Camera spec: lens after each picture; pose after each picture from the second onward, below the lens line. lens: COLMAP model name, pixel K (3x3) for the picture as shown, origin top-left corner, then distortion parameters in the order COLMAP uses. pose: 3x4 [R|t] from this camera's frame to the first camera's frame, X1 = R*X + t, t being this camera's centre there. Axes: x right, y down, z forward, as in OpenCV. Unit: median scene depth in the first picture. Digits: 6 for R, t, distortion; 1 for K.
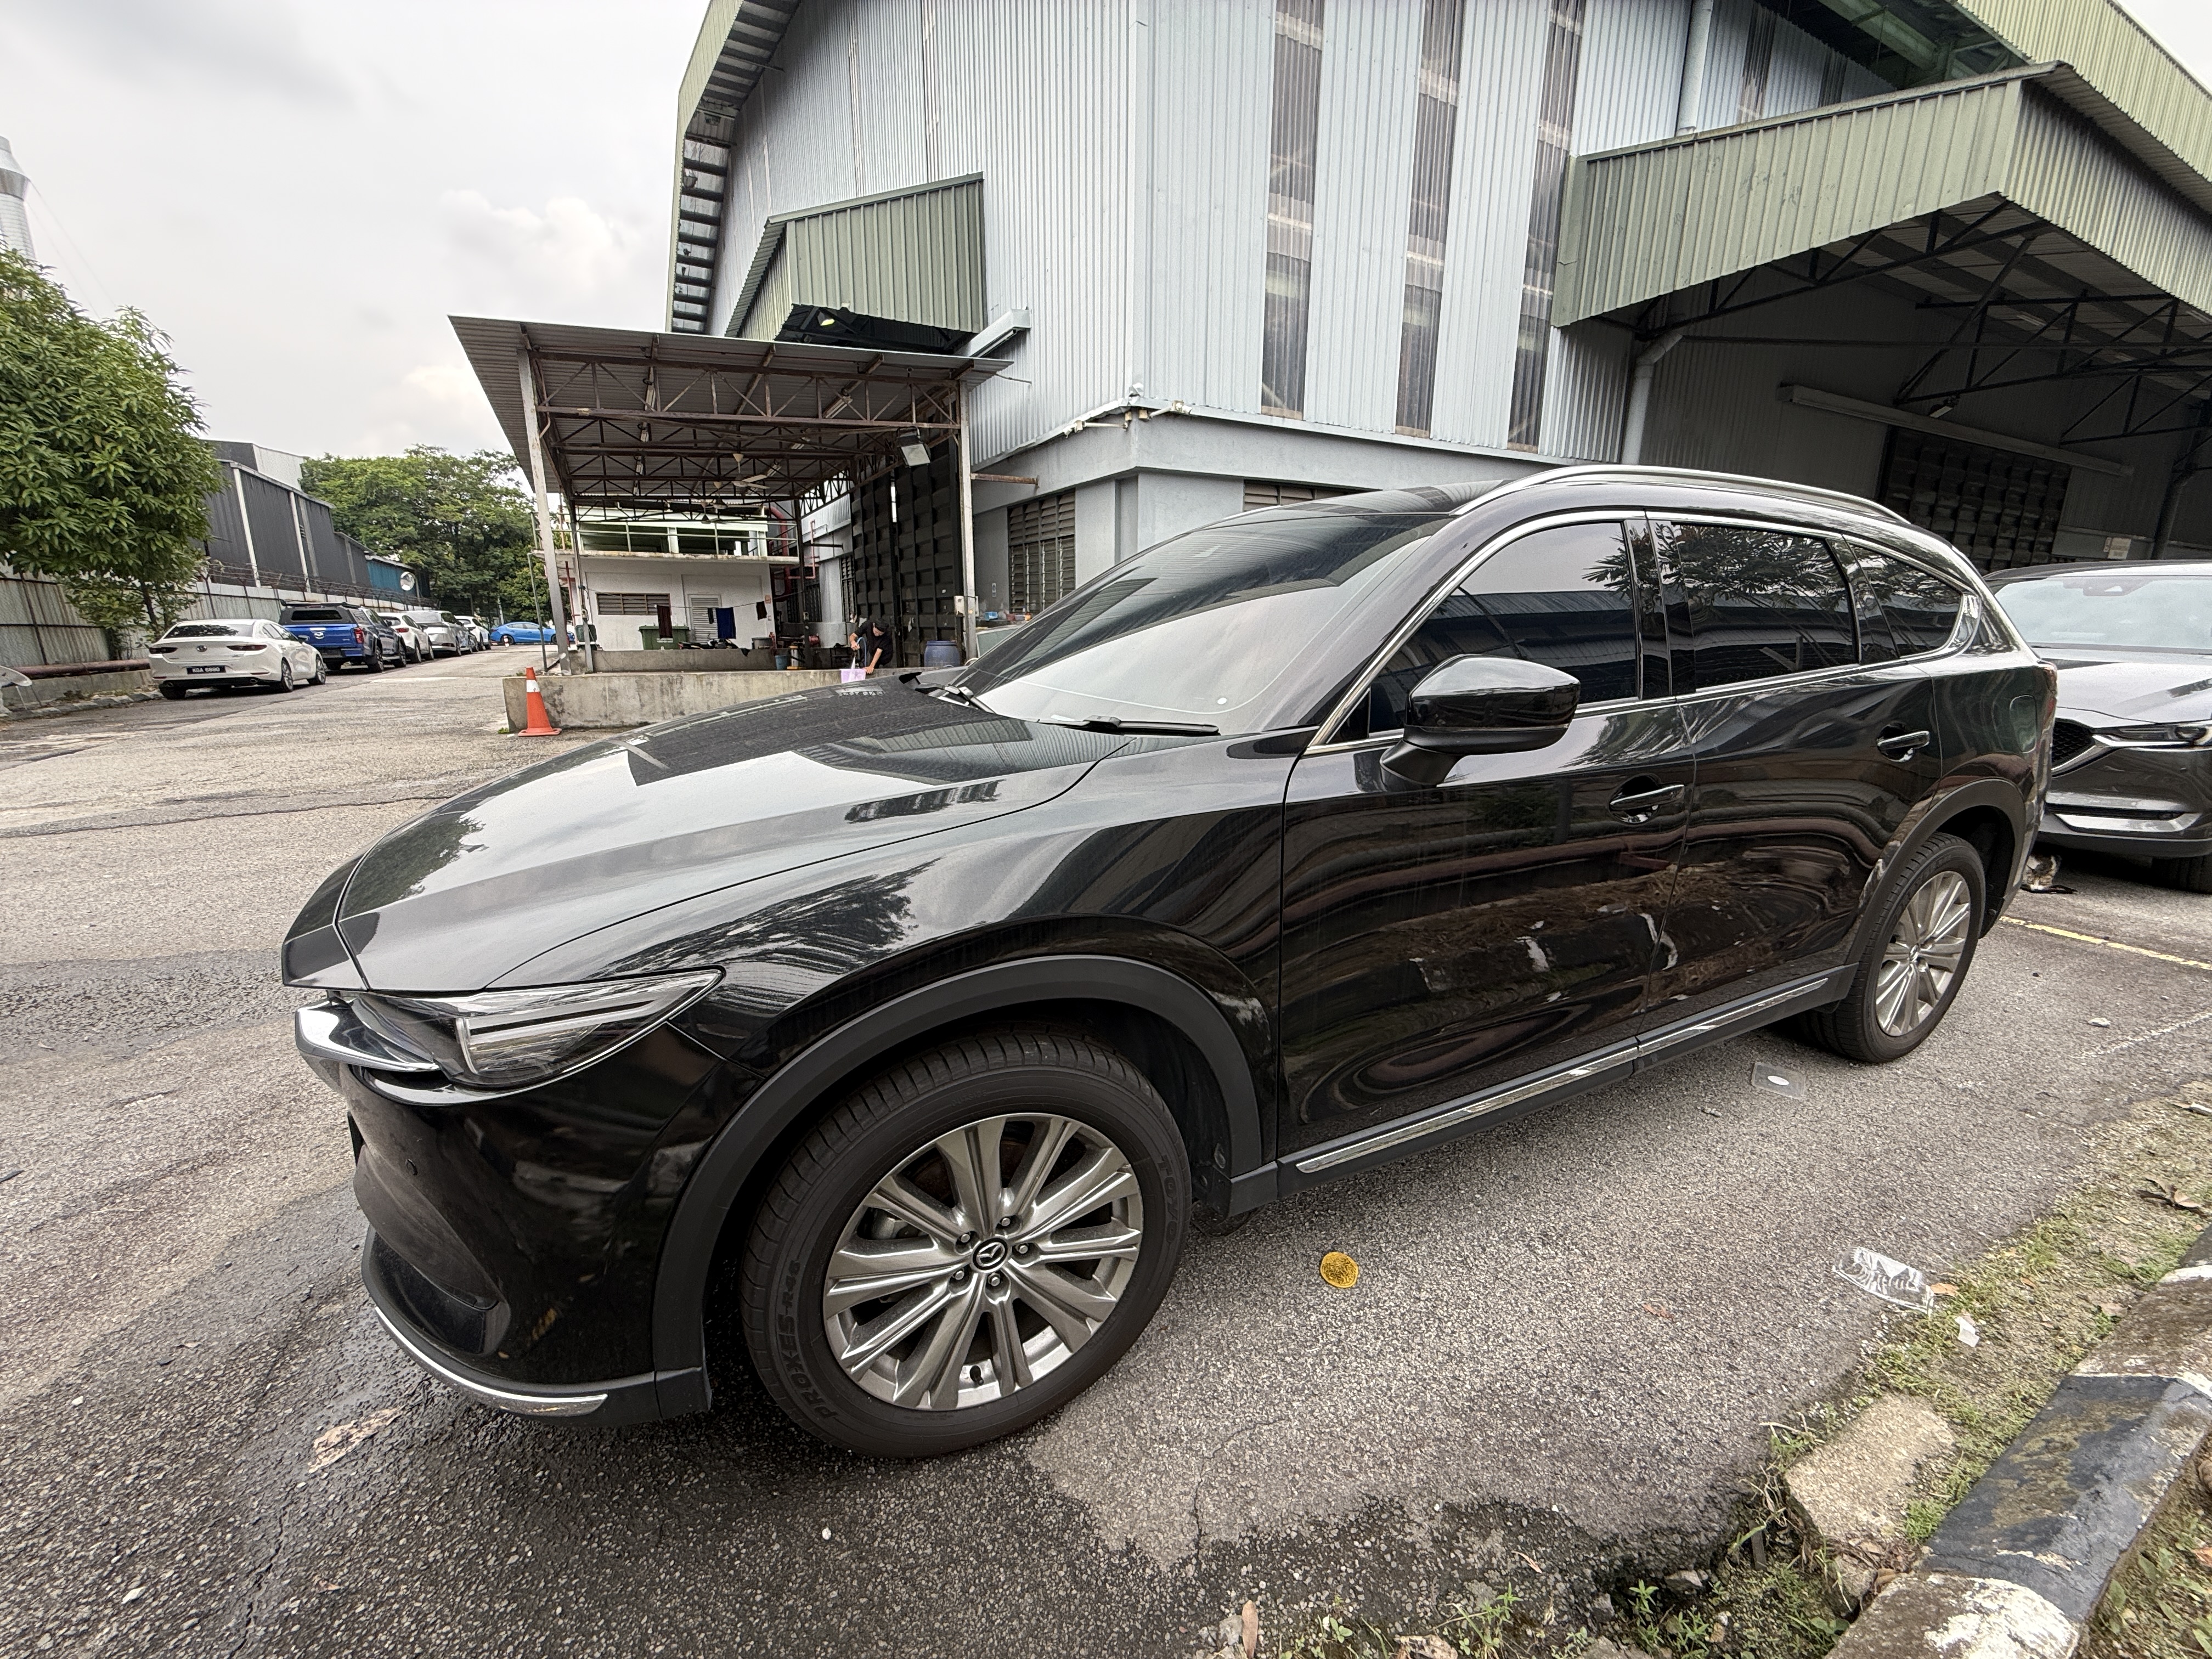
lens RADIAL K [[882.2, 0, 1102.3], [0, 882.2, 832.4], [0, 0, 1]] dist [-0.000319, 0.000296]
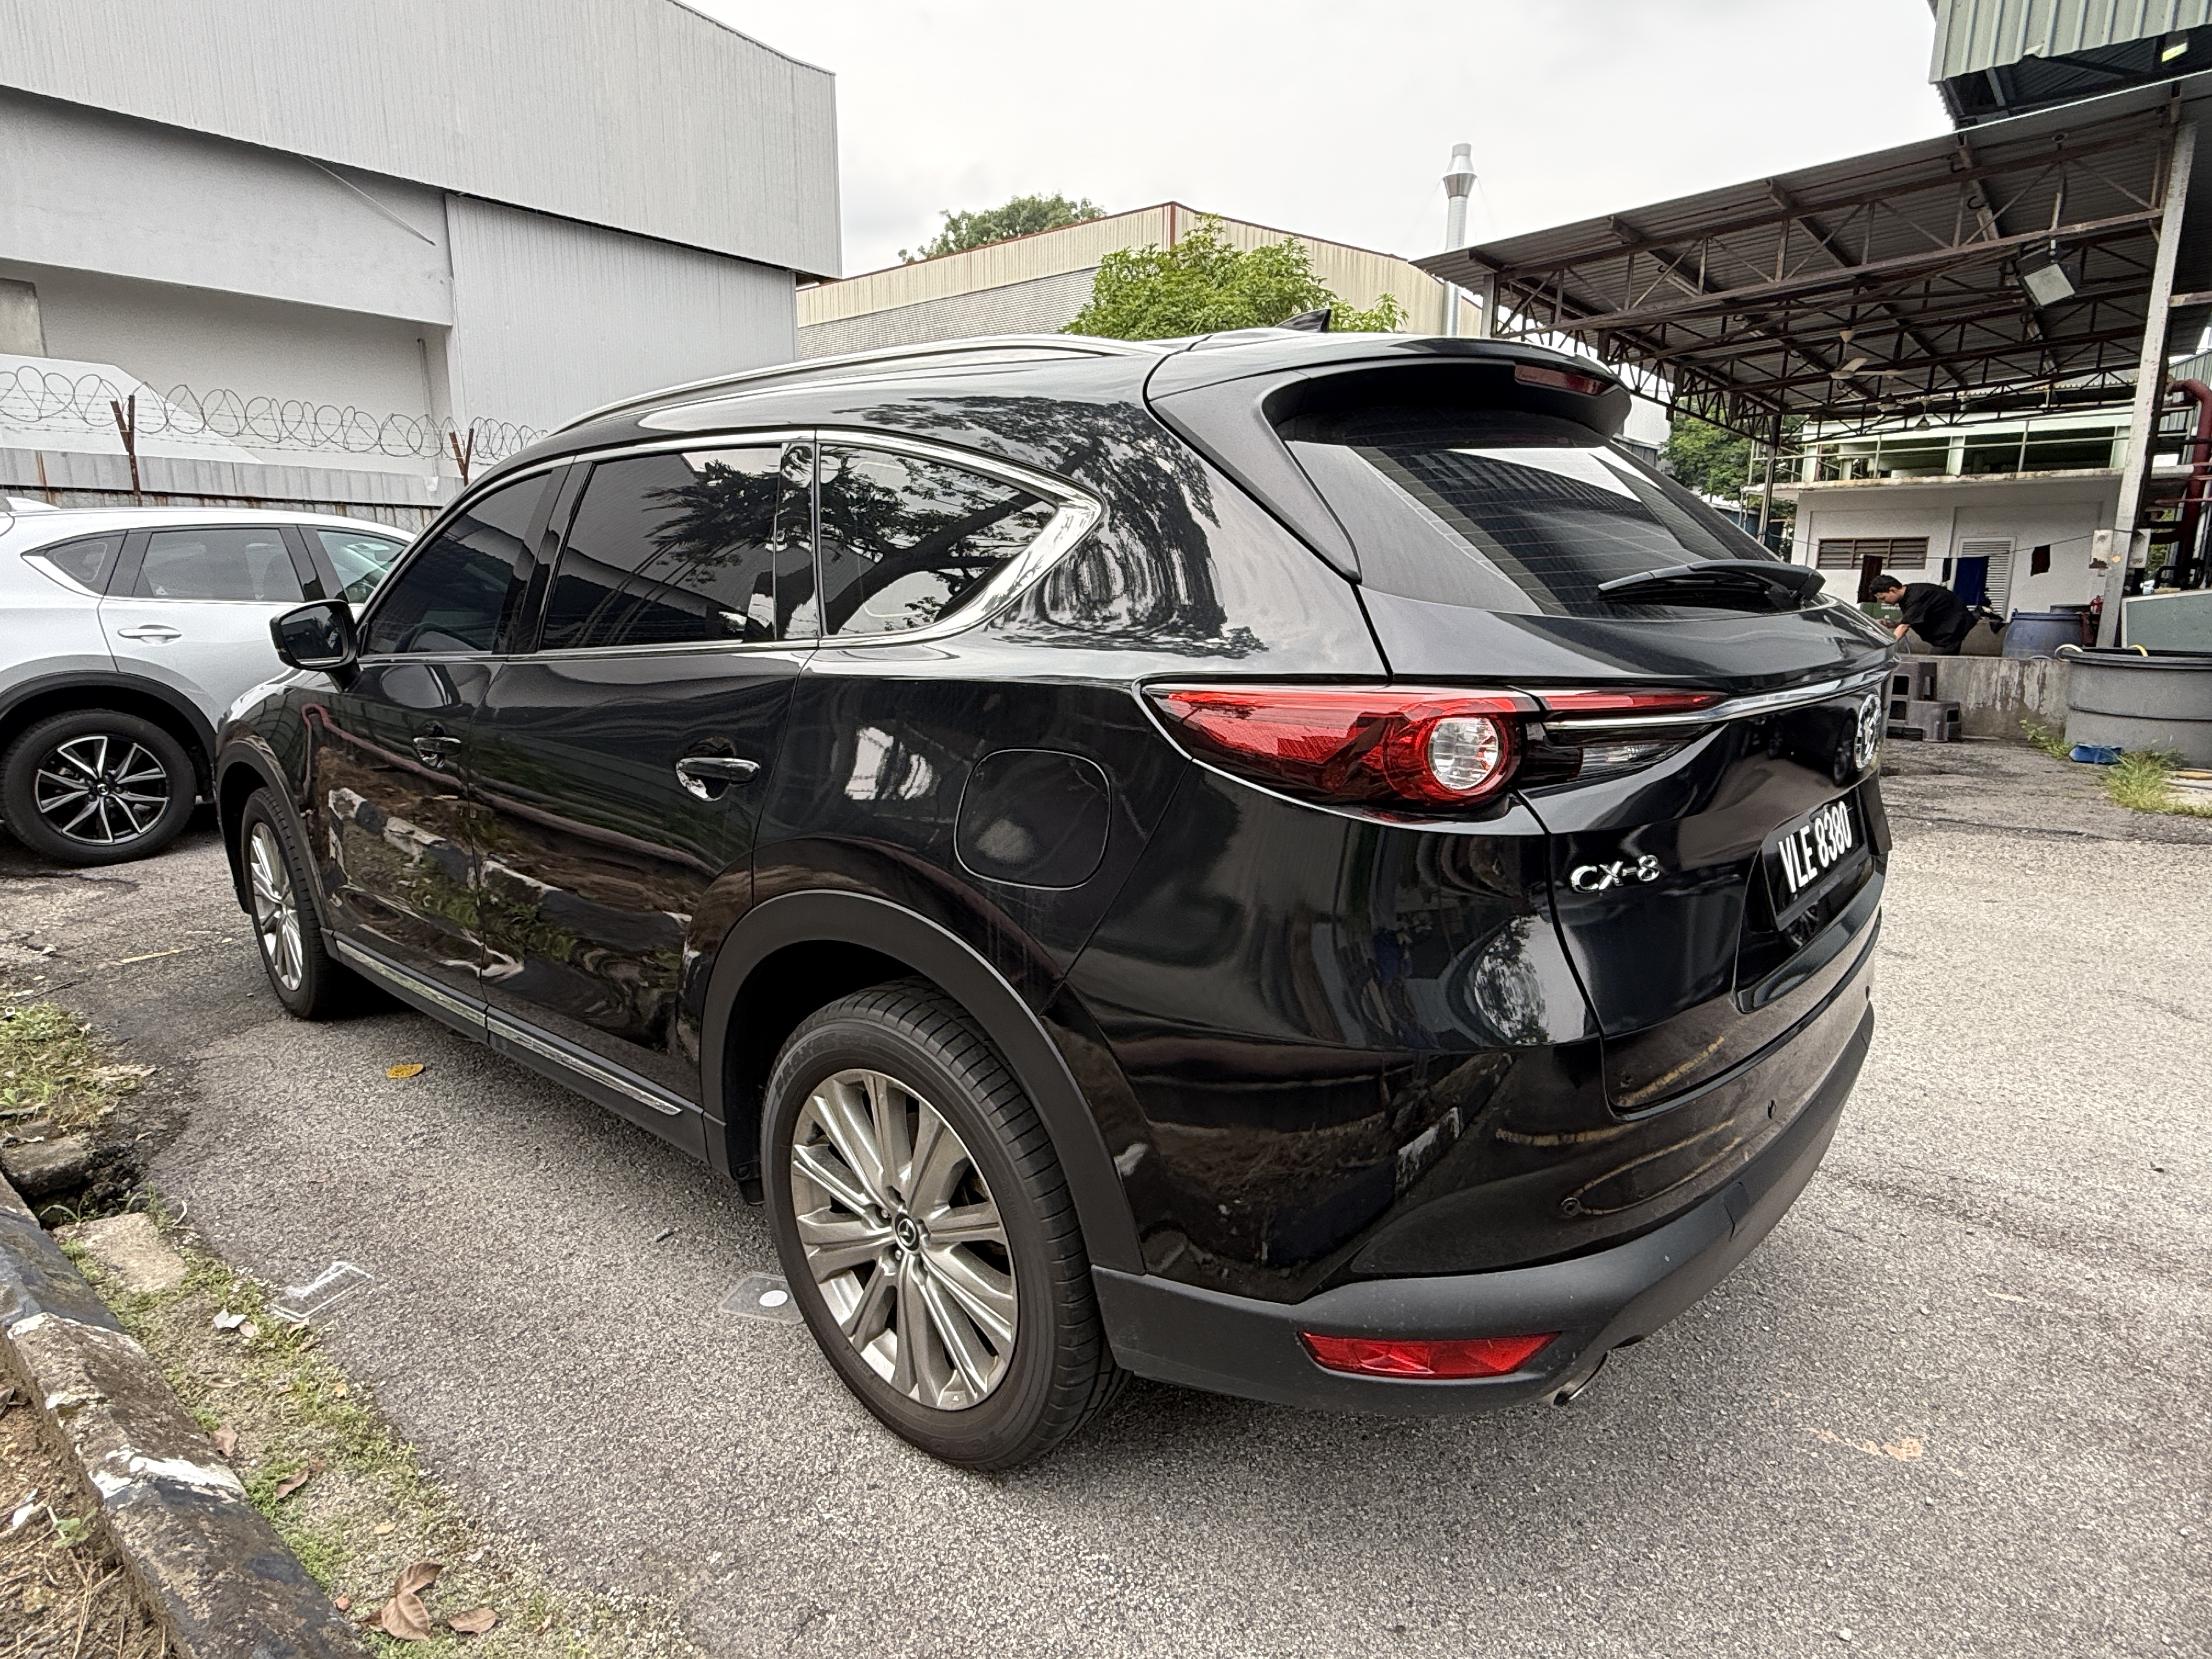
lens RADIAL K [[1249.4, 0, 1073.0], [0, 1249.4, 829.7], [0, 0, 1]] dist [0.001925, -0.000374]
pose [[0.364238, 0.182179, -0.913314, 0.378229], [-0.215978, 0.970468, 0.107445, -0.043687], [0.905916, 0.158120, 0.392828, 0.187445]]
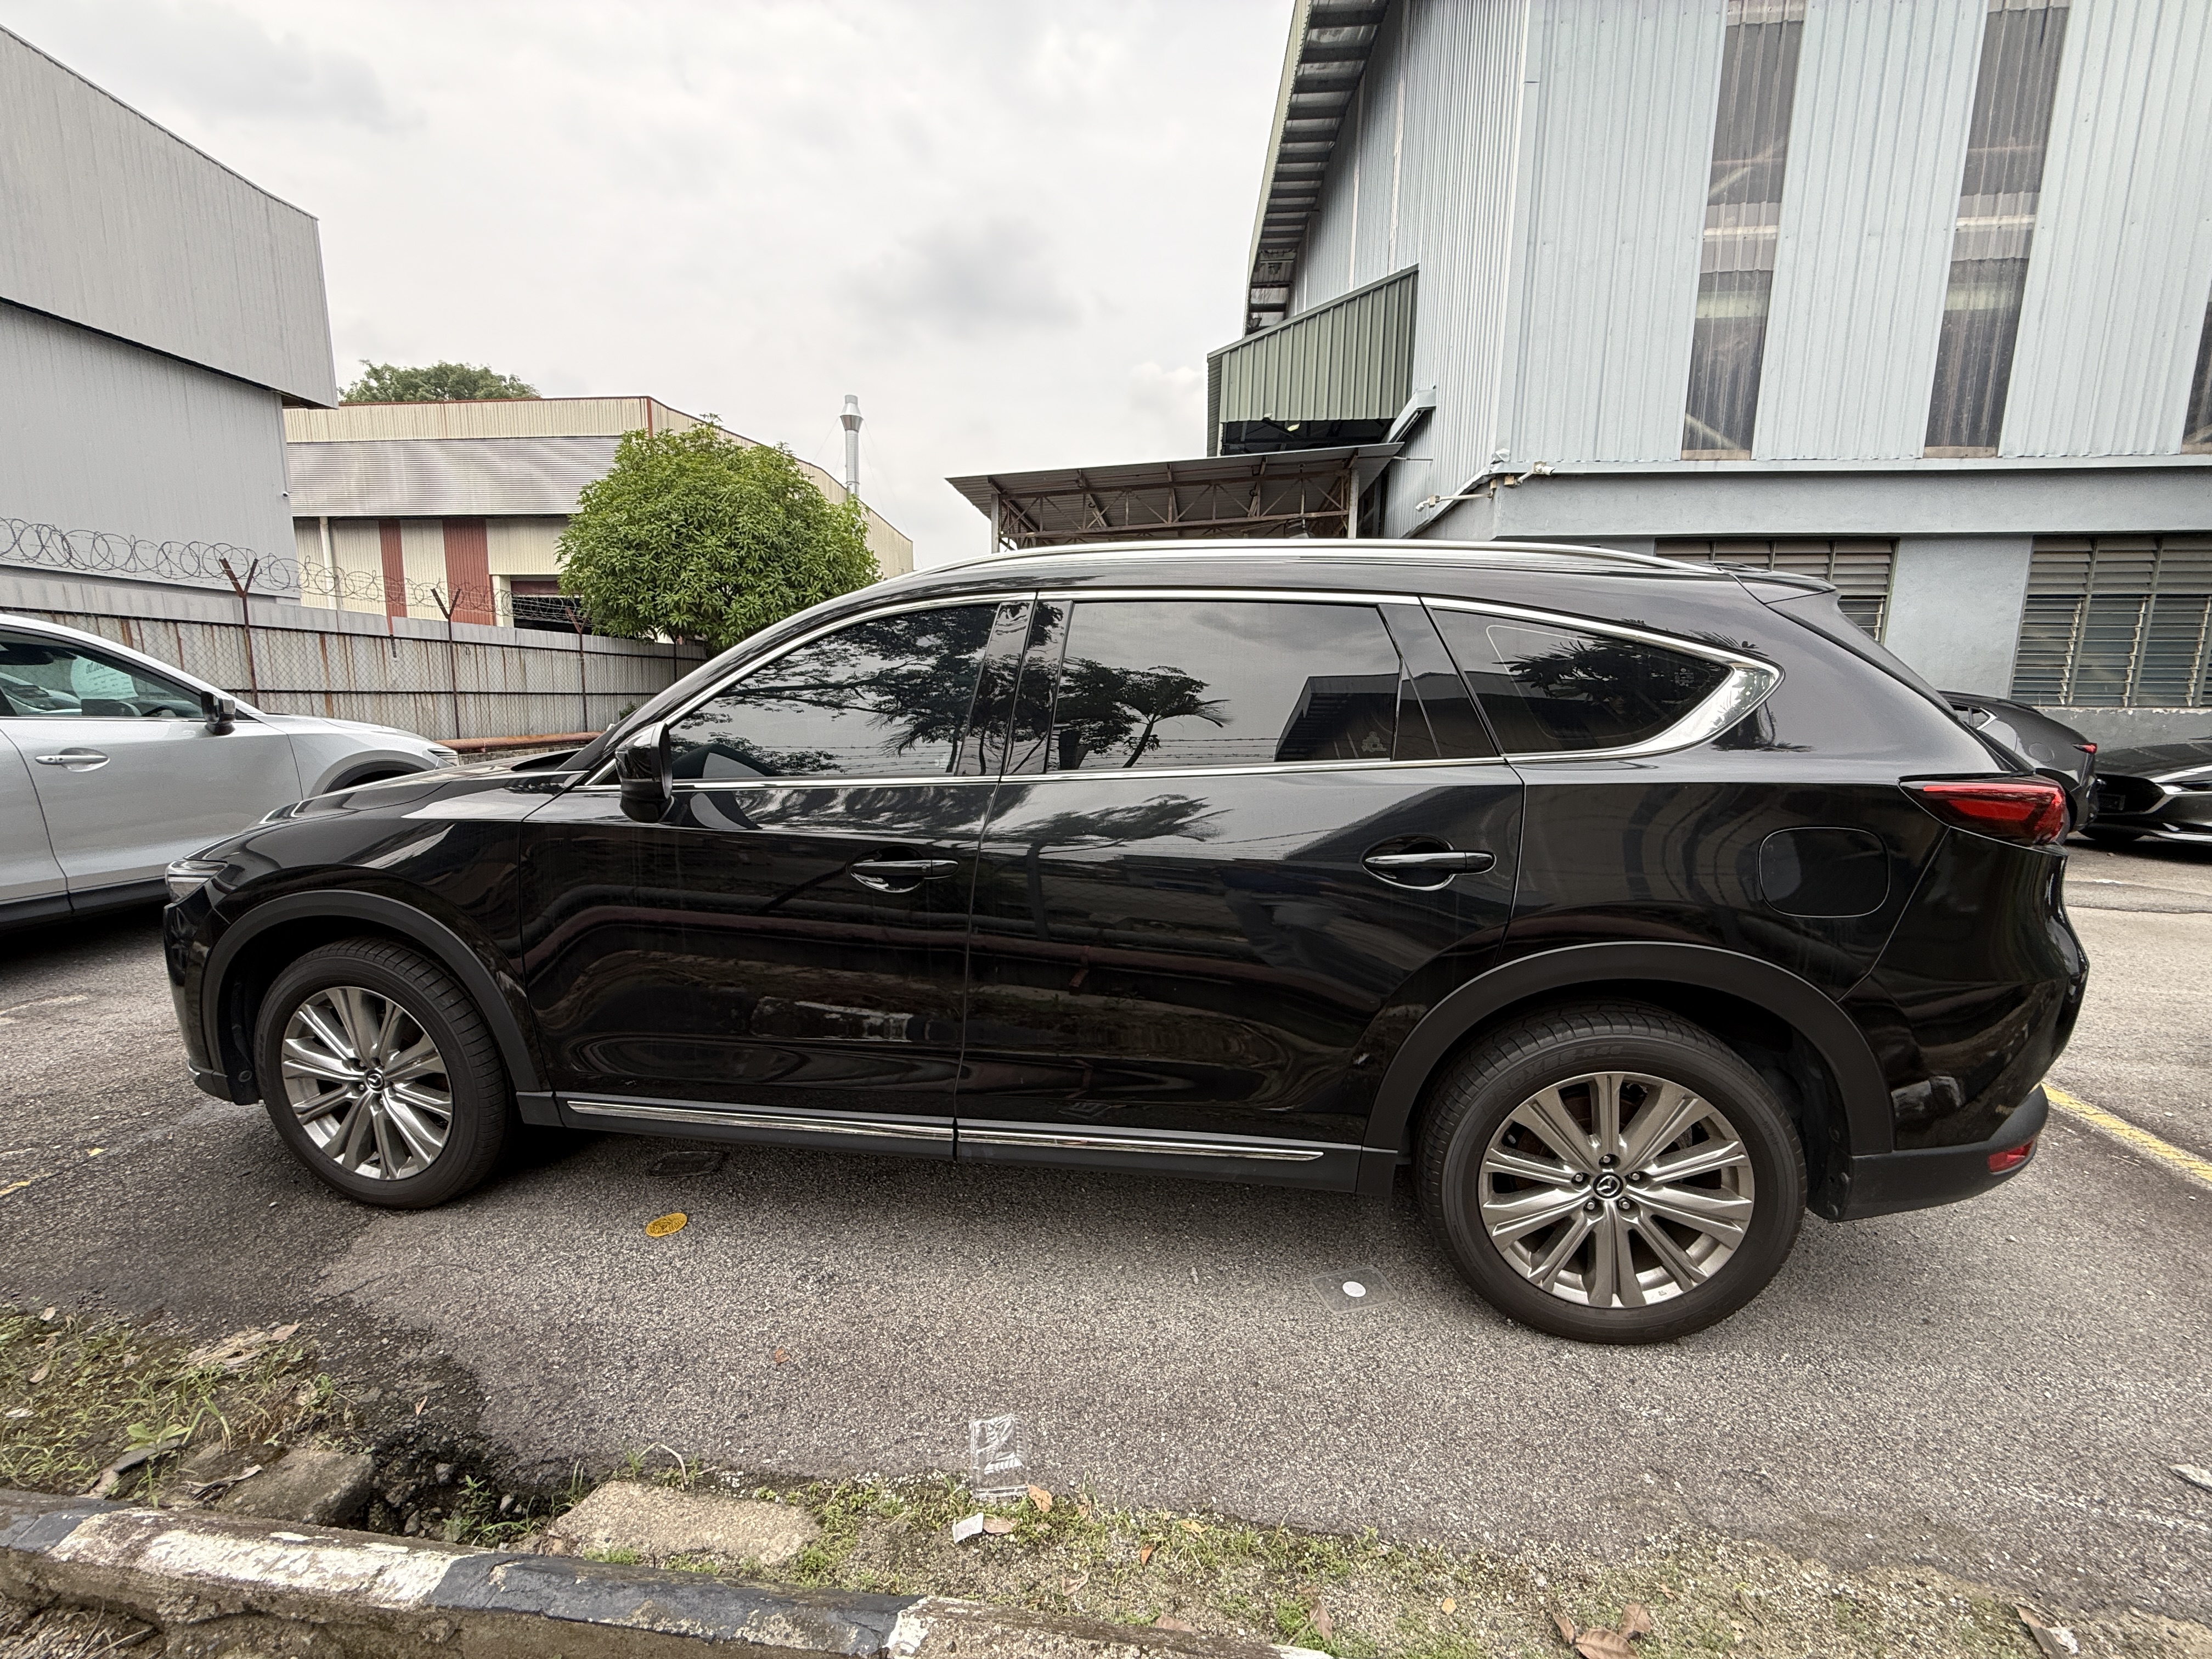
lens RADIAL K [[883.7, 0, 1101.9], [0, 883.7, 832.5], [0, 0, 1]] dist [-0.000294, 0.000261]
pose [[0.818810, 0.096940, -0.565820, 0.233669], [-0.145205, 0.988562, -0.040761, -0.011995], [0.555397, 0.115535, 0.823521, 0.046160]]
